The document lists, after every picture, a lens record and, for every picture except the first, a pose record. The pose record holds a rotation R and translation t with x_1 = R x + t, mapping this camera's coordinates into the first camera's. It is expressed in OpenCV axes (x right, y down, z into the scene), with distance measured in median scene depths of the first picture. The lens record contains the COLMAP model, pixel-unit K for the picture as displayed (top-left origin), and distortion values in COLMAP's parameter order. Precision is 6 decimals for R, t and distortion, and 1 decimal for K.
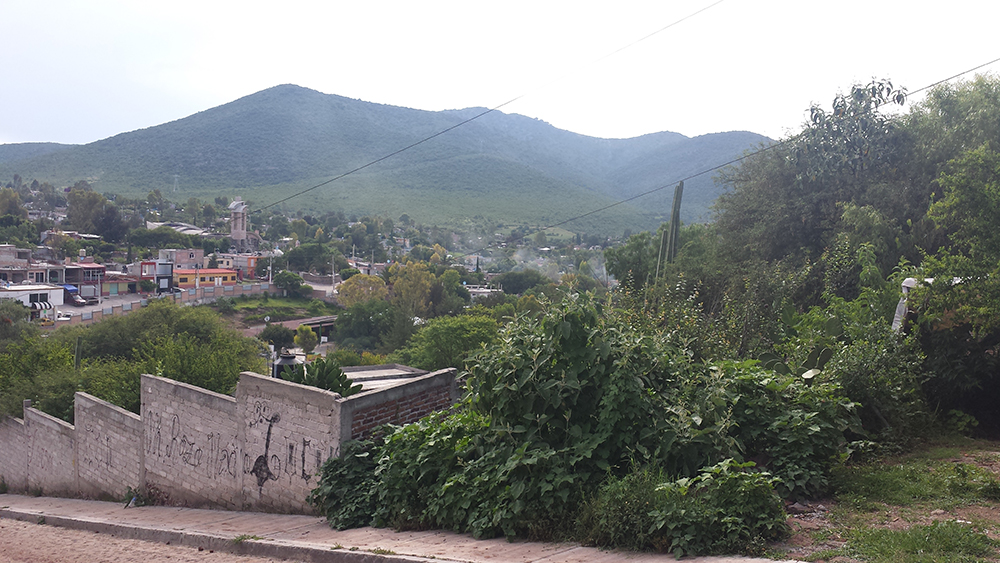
lens RADIAL K [[875.9, 0, 500.0], [0, 875.9, 281.5], [0, 0, 1]] dist [0.154278, -0.351012]
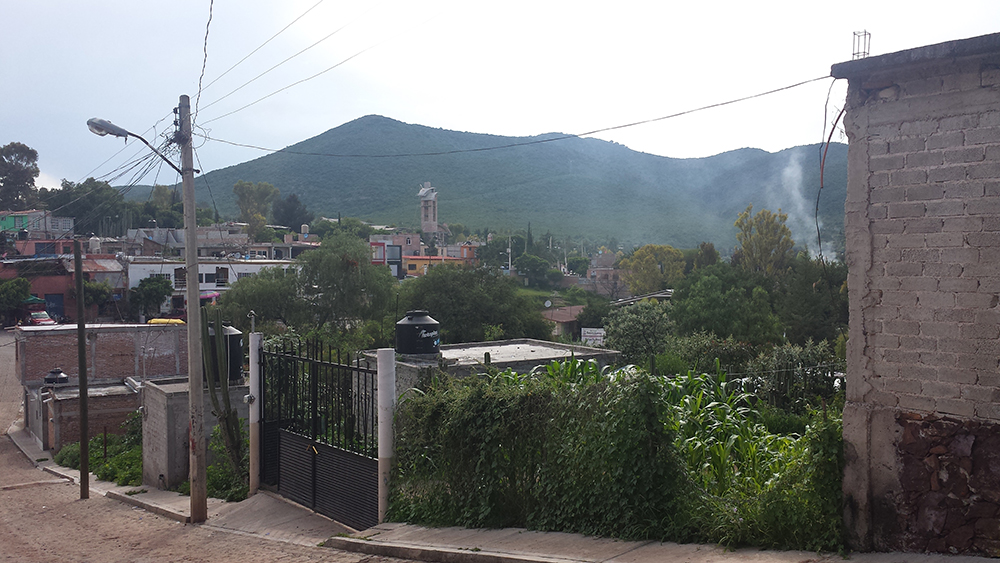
lens RADIAL K [[875.9, 0, 500.0], [0, 875.9, 281.5], [0, 0, 1]] dist [0.154278, -0.351012]
pose [[0.996602, -0.043285, -0.070081, -0.209098], [0.040556, 0.998380, -0.039912, 0.042405], [0.071696, 0.036934, 0.996743, 0.212829]]
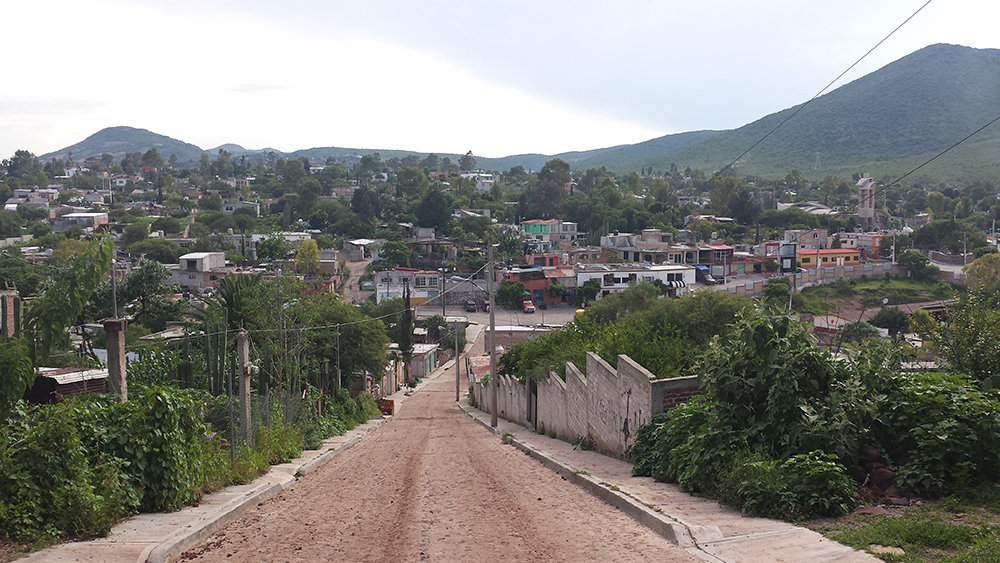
lens RADIAL K [[910.9, 0, 500.0], [0, 910.9, 281.5], [0, 0, 1]] dist [-0.080693, -0.001440]
pose [[0.768671, 0.011978, -0.639533, 0.030523], [0.003902, 0.999718, 0.023414, -0.002765], [0.639633, -0.020494, 0.768407, -0.010584]]
